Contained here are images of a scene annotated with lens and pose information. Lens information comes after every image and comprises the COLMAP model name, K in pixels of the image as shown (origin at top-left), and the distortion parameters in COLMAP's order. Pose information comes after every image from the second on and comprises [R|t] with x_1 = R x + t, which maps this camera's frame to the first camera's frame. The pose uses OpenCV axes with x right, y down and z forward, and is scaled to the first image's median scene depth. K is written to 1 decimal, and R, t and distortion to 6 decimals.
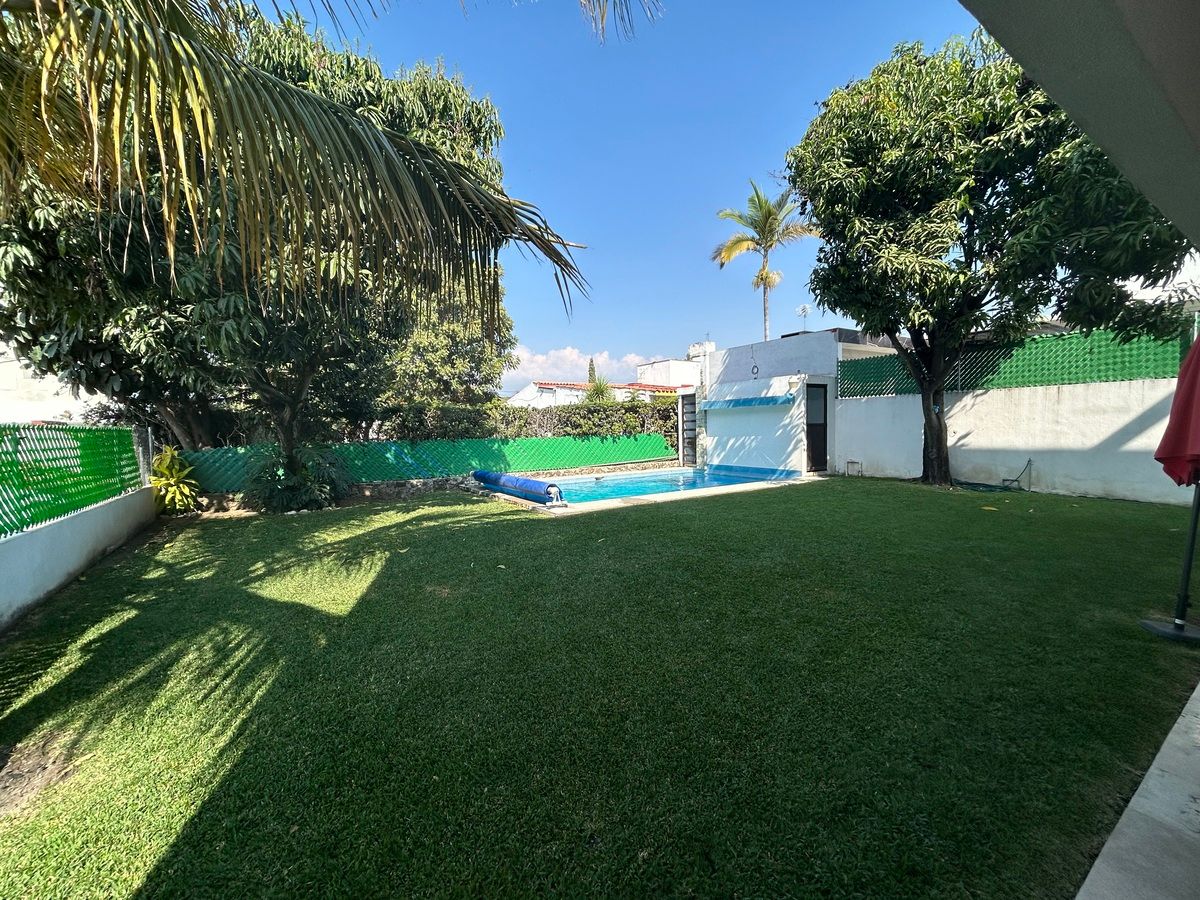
lens RADIAL K [[479.8, 0, 600.0], [0, 479.8, 450.0], [0, 0, 1]] dist [0.001592, 0.000145]
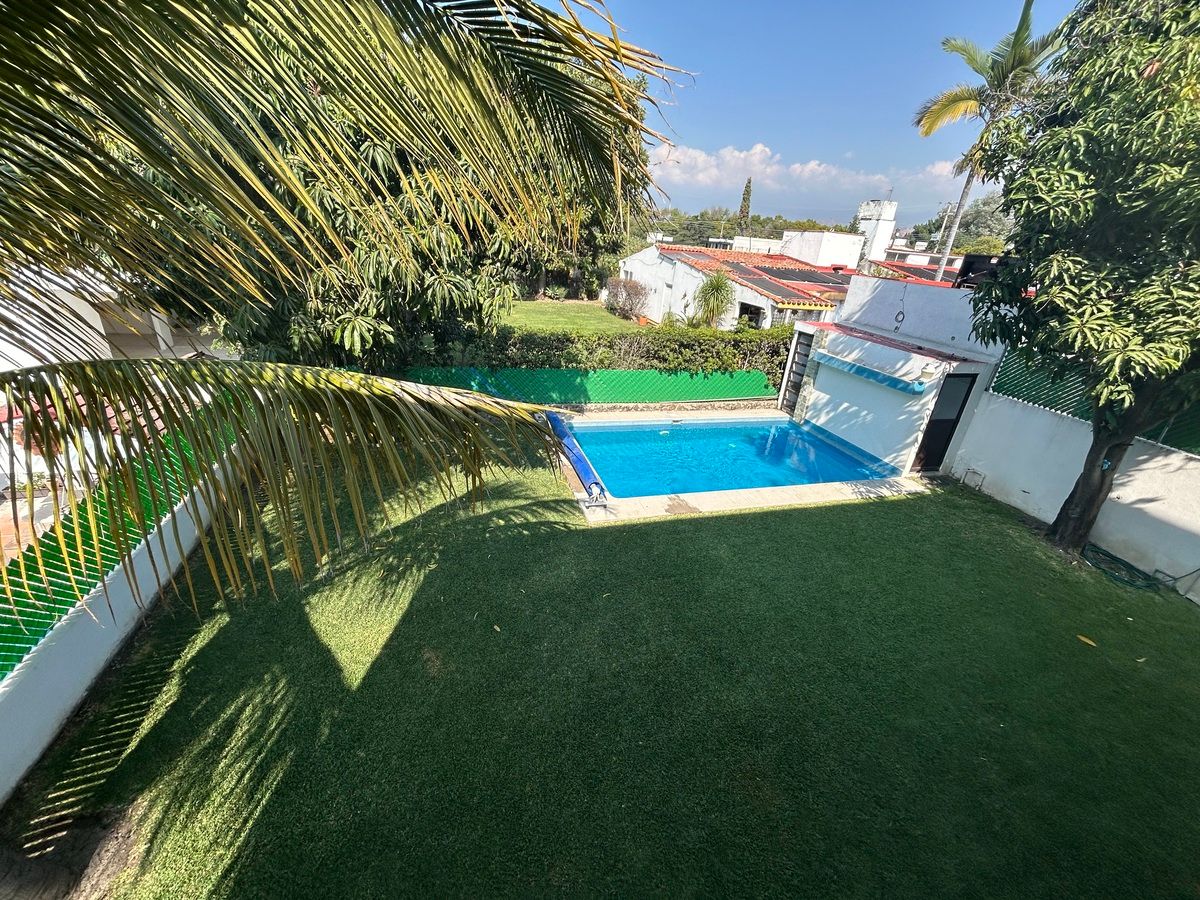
lens RADIAL K [[479.8, 0, 600.0], [0, 479.8, 450.0], [0, 0, 1]] dist [0.001592, 0.000145]
pose [[0.954648, 0.205718, -0.215236, 0.067201], [-0.113596, 0.919887, 0.375372, -0.224863], [0.275214, -0.333898, 0.901537, 0.070936]]
